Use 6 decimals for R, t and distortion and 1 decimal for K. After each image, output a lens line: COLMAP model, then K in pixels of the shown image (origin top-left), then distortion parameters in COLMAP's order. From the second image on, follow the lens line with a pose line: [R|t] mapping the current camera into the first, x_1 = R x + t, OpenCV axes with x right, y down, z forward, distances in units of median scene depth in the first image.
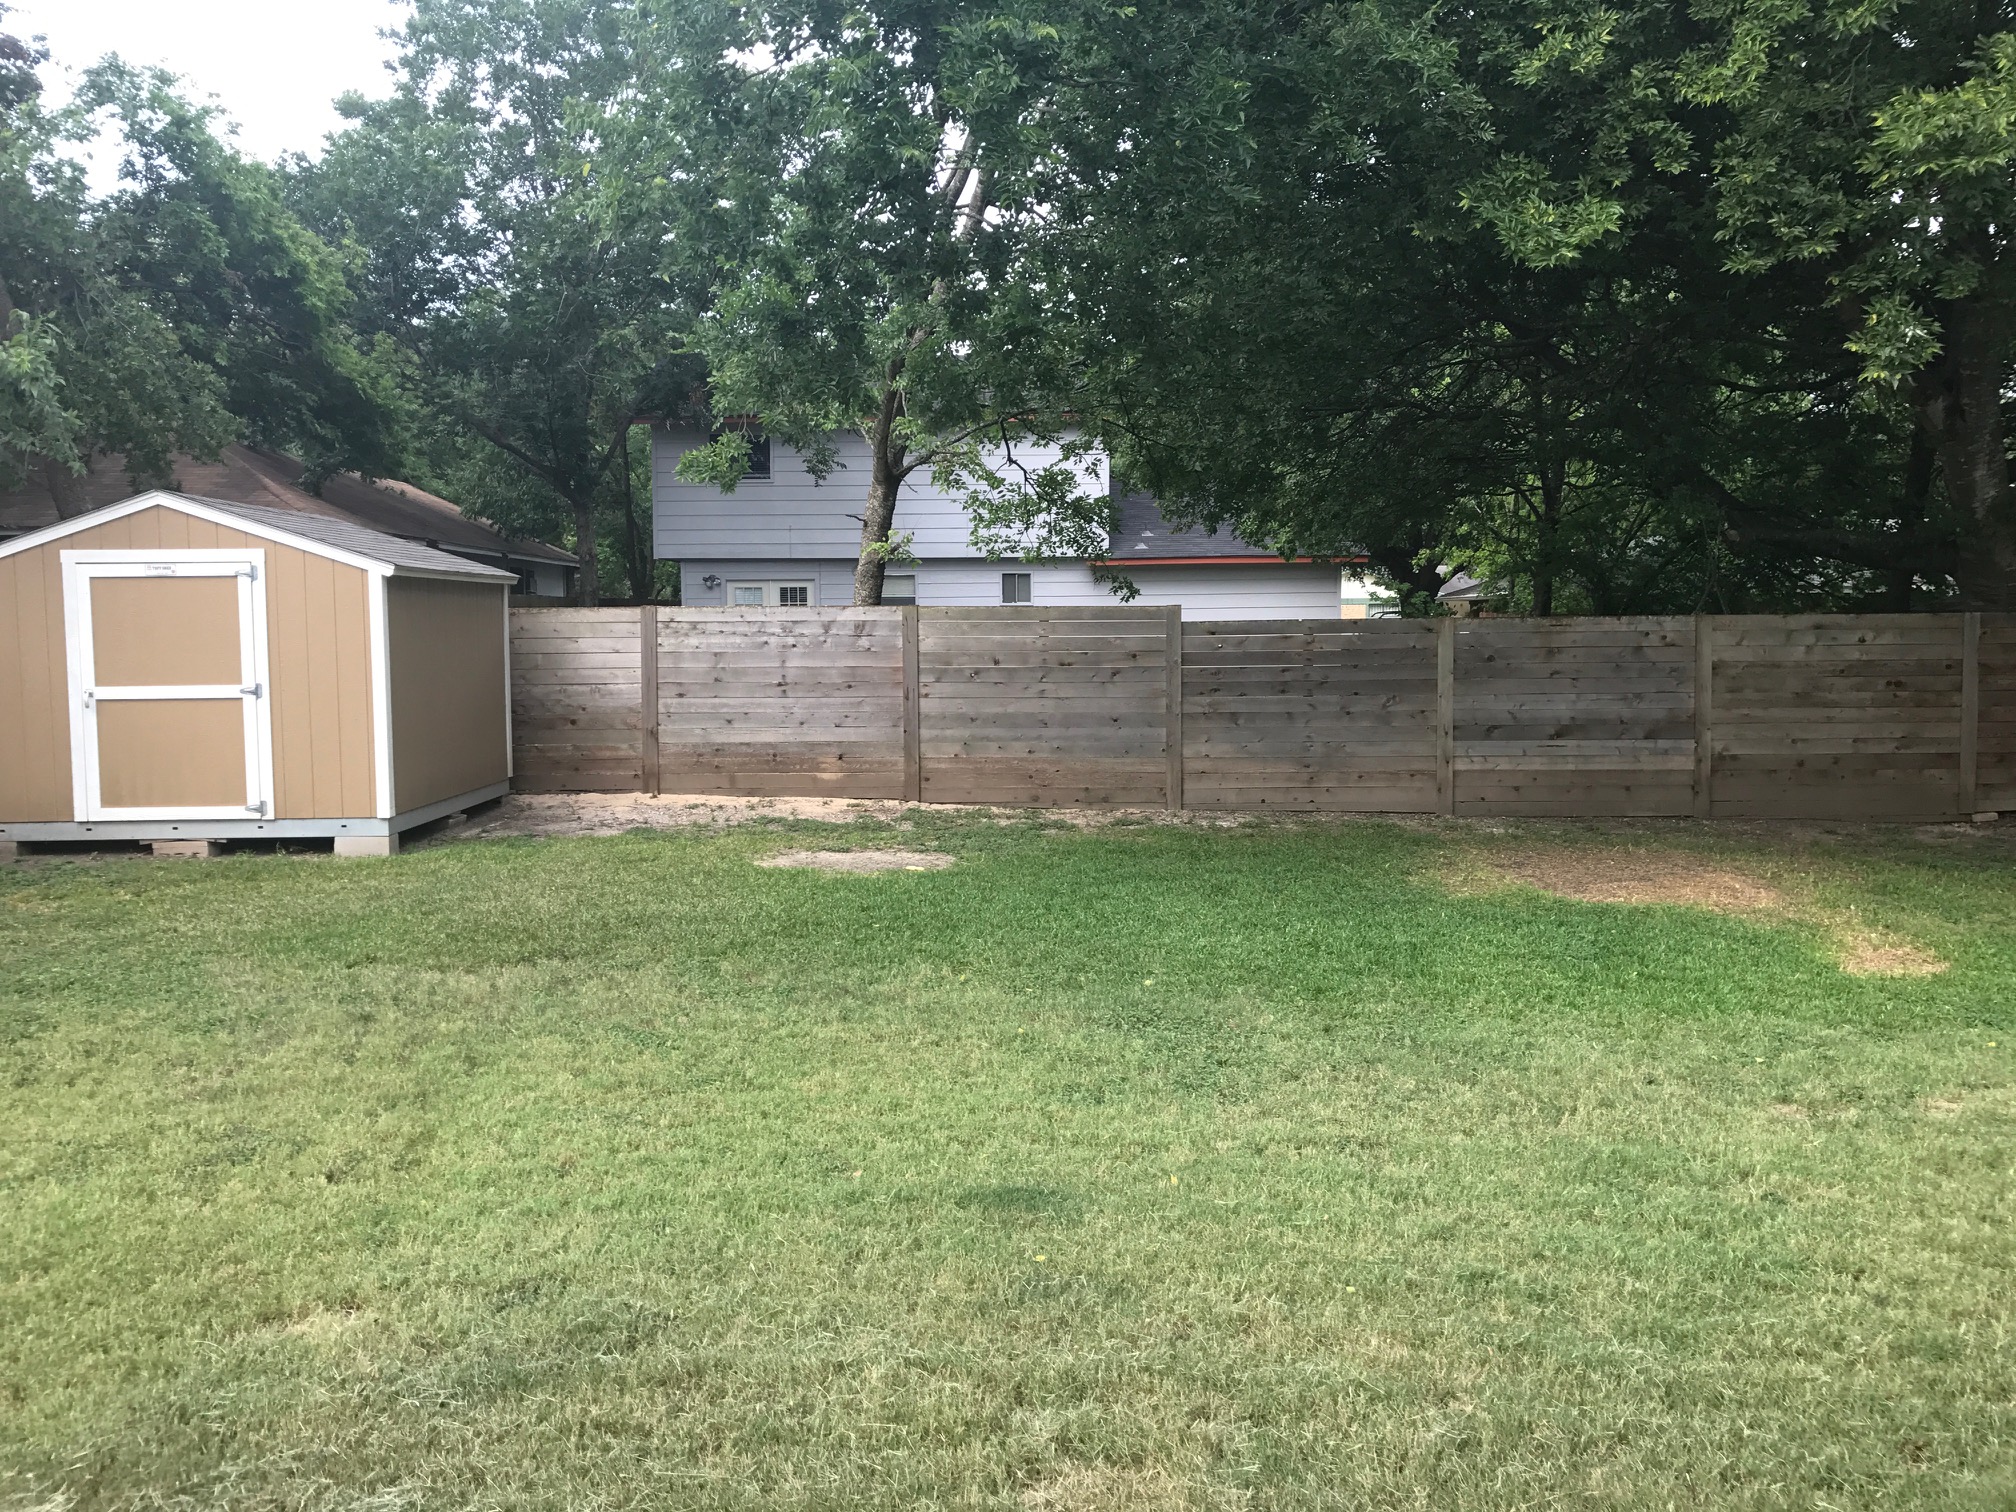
lens RADIAL K [[1664.6, 0, 1004.9], [0, 1664.6, 756.0], [0, 0, 1]] dist [0.071414, -0.076693]
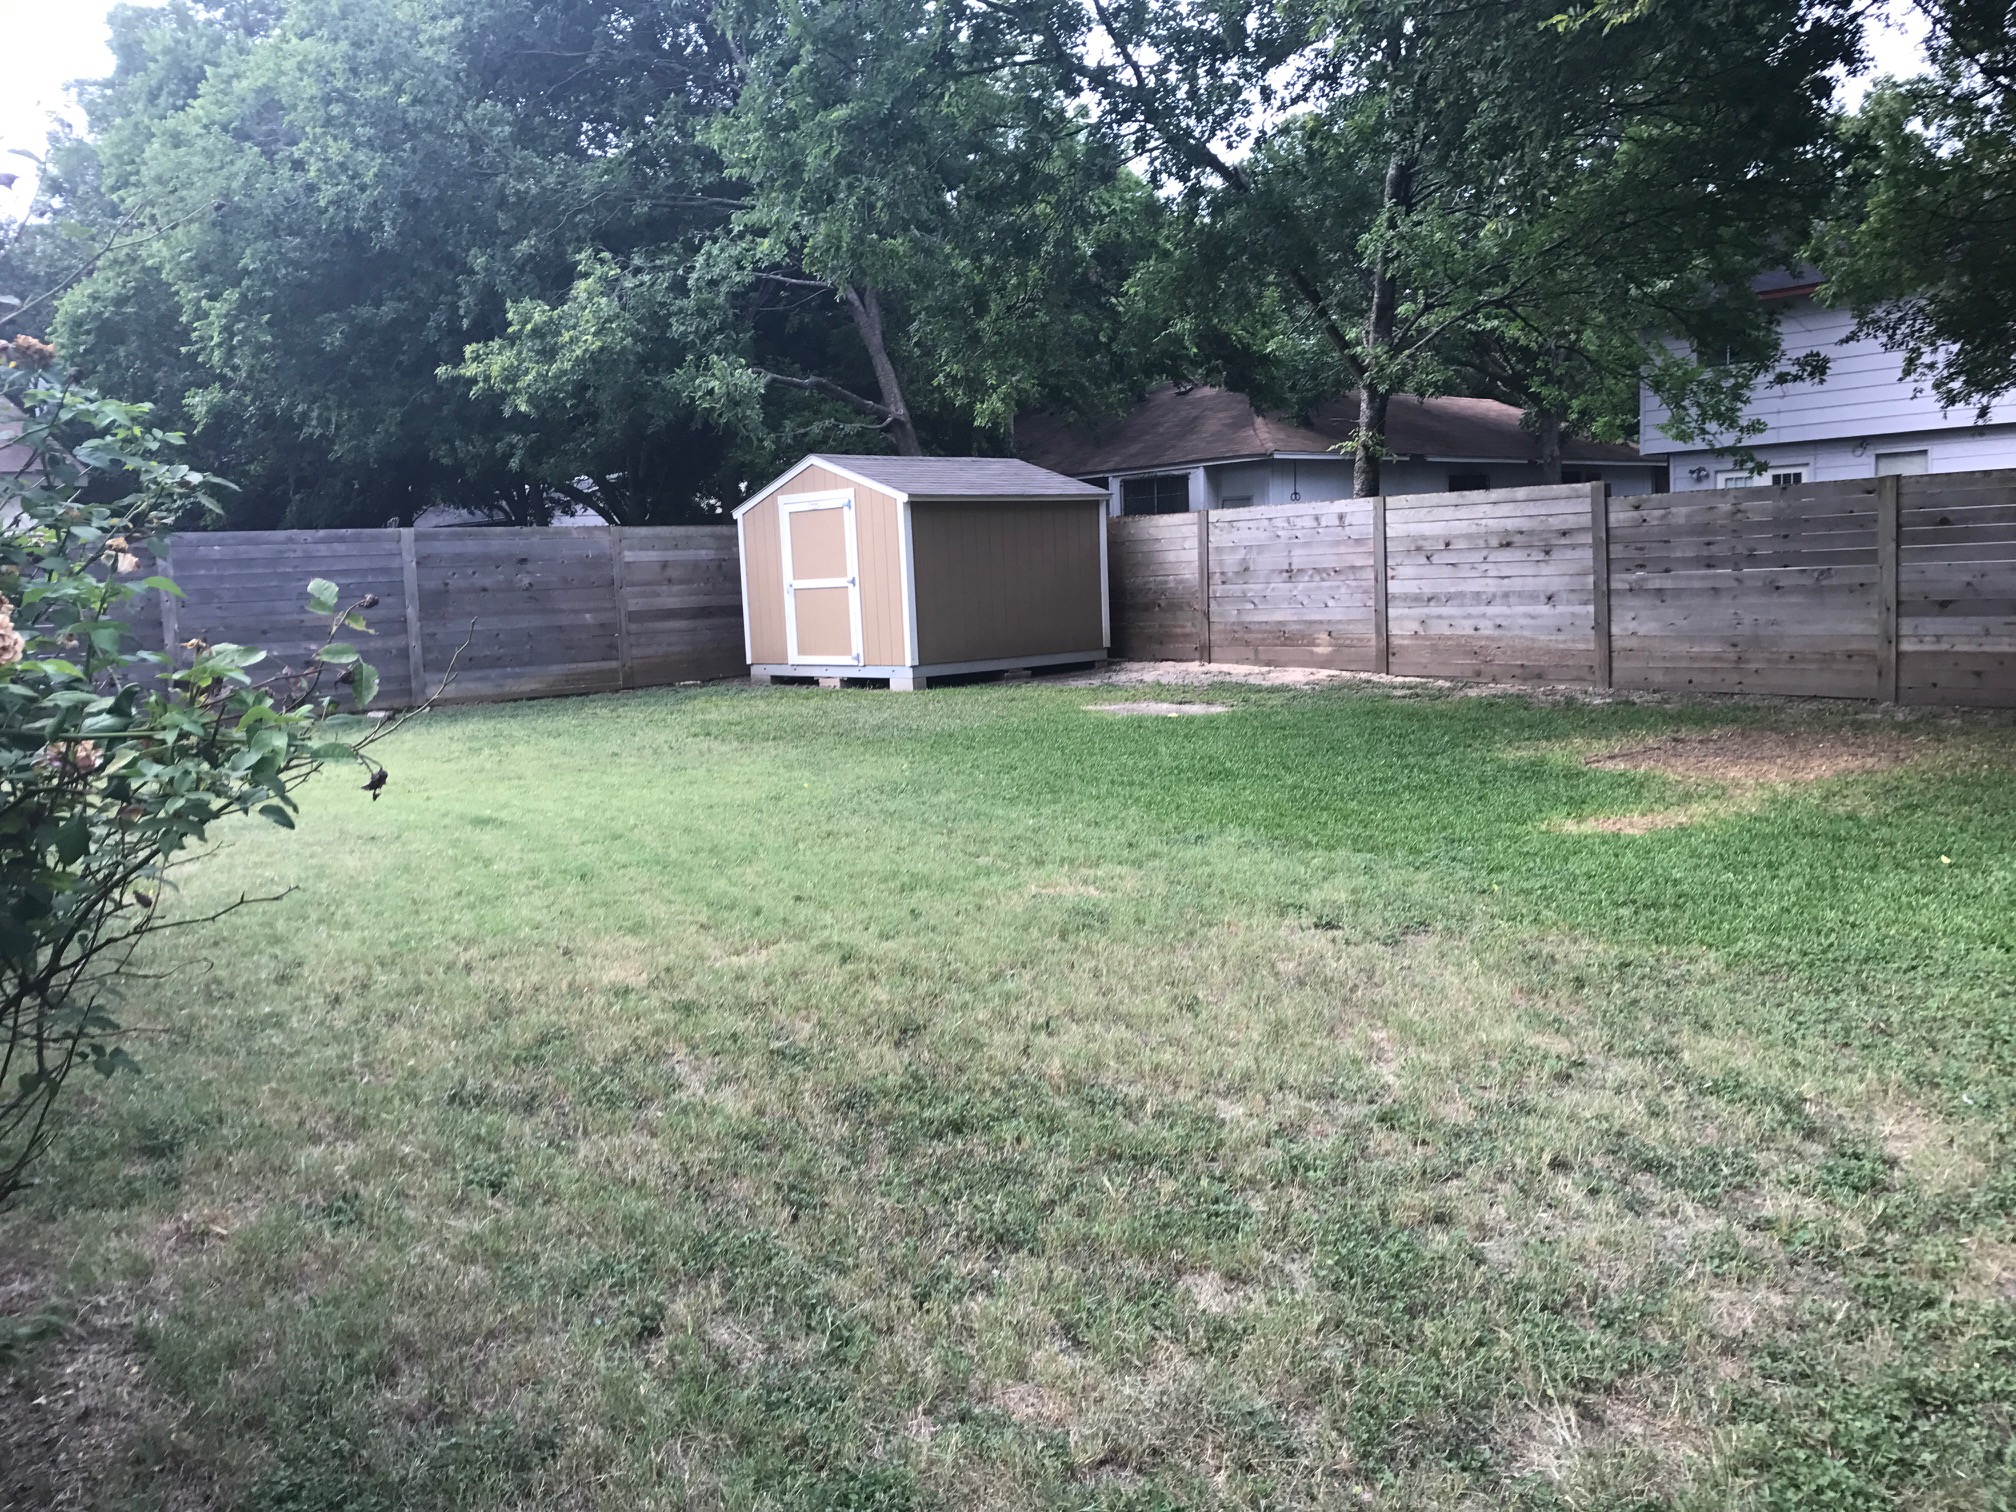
lens RADIAL K [[1664.6, 0, 1002.1], [0, 1664.6, 752.1], [0, 0, 1]] dist [0.071414, -0.076693]
pose [[0.670842, 0.058027, -0.739326, 0.614552], [-0.020963, 0.998020, 0.059309, 0.018816], [0.741304, -0.024289, 0.670730, 0.059901]]
